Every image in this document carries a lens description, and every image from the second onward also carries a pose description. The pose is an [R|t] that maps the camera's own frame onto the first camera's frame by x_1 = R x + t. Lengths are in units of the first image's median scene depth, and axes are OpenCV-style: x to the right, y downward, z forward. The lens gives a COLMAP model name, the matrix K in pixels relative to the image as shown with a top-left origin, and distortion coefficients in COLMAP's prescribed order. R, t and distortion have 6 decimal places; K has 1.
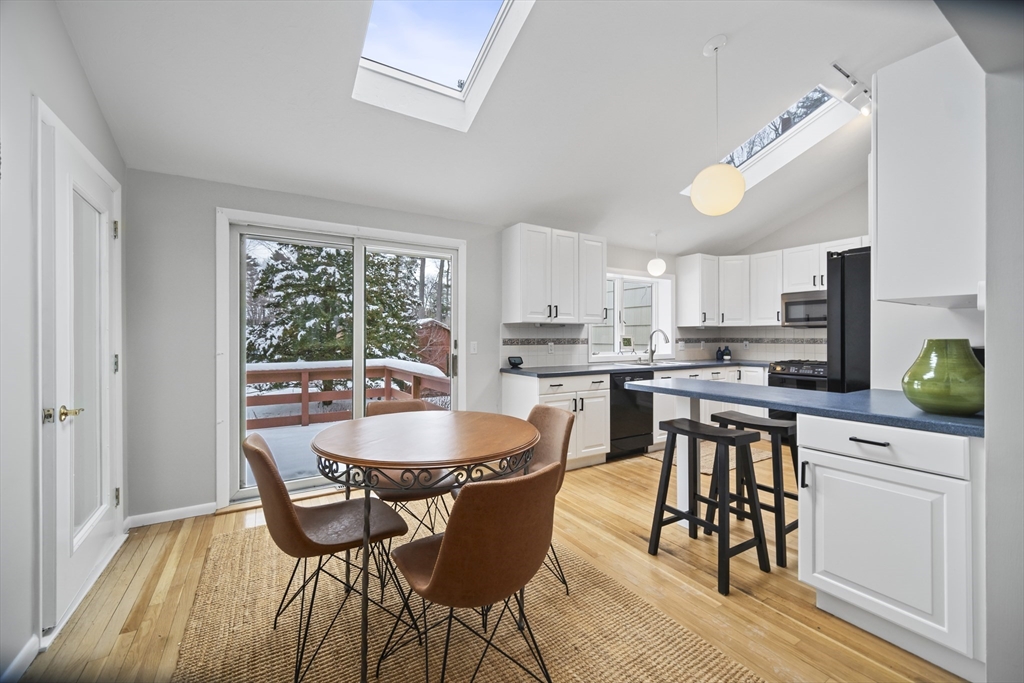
lens RADIAL K [[406.8, 0, 516.7], [0, 406.8, 335.2], [0, 0, 1]] dist [-0.002828, 0.000292]
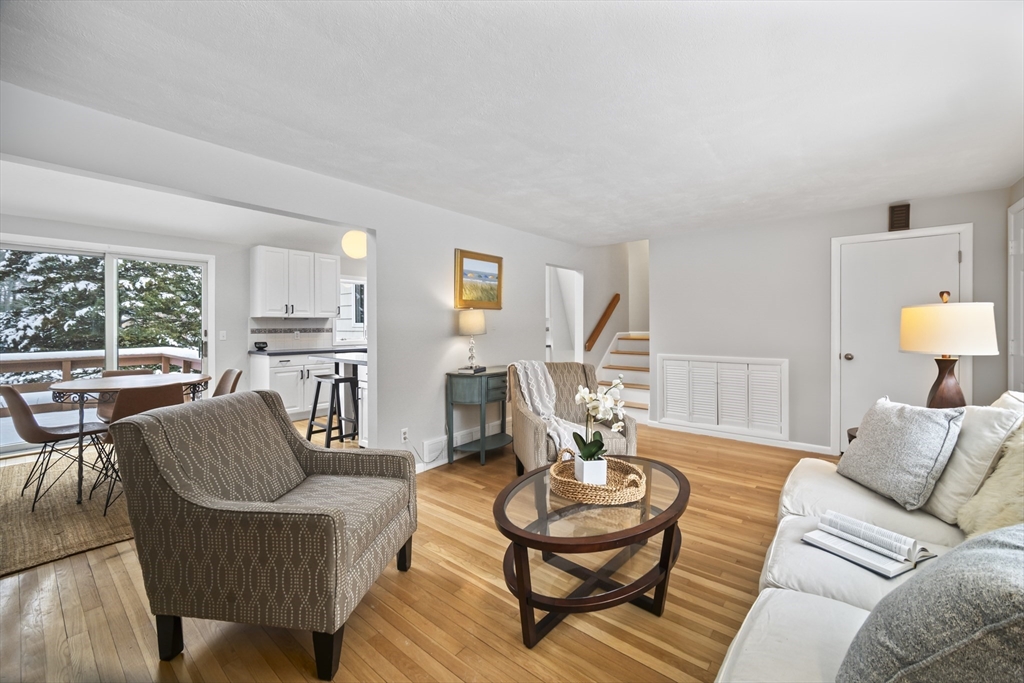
lens RADIAL K [[406.8, 0, 511.3], [0, 406.8, 325.7], [0, 0, 1]] dist [-0.002828, 0.000292]
pose [[0.945949, -0.003545, 0.324296, 0.249192], [0.001573, 0.999979, 0.006343, -0.006405], [-0.324312, -0.005490, 0.945934, -0.398772]]
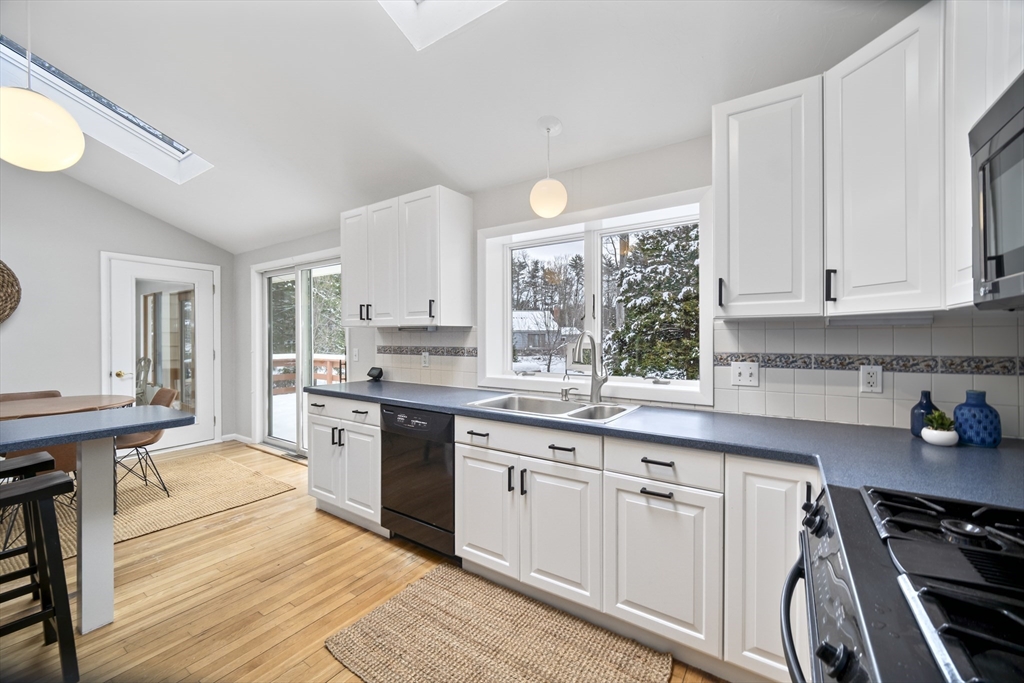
lens RADIAL K [[406.8, 0, 513.2], [0, 406.8, 337.5], [0, 0, 1]] dist [-0.002828, 0.000292]
pose [[0.418791, 0.002256, -0.908080, 0.638745], [0.005192, 0.999975, 0.004878, -0.009049], [0.908068, -0.006757, 0.418769, 0.648140]]
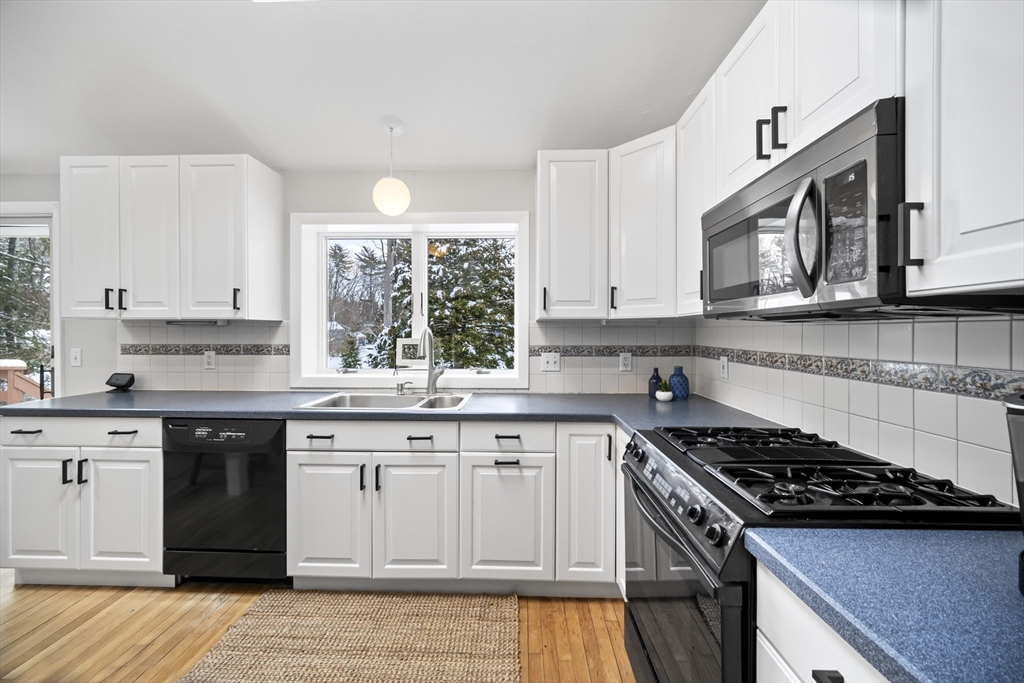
lens RADIAL K [[406.8, 0, 510.8], [0, 406.8, 333.8], [0, 0, 1]] dist [-0.002828, 0.000292]
pose [[0.839077, 0.003862, -0.543998, 0.611827], [0.000605, 0.999968, 0.008031, -0.009798], [0.544012, -0.007068, 0.839048, 0.571749]]
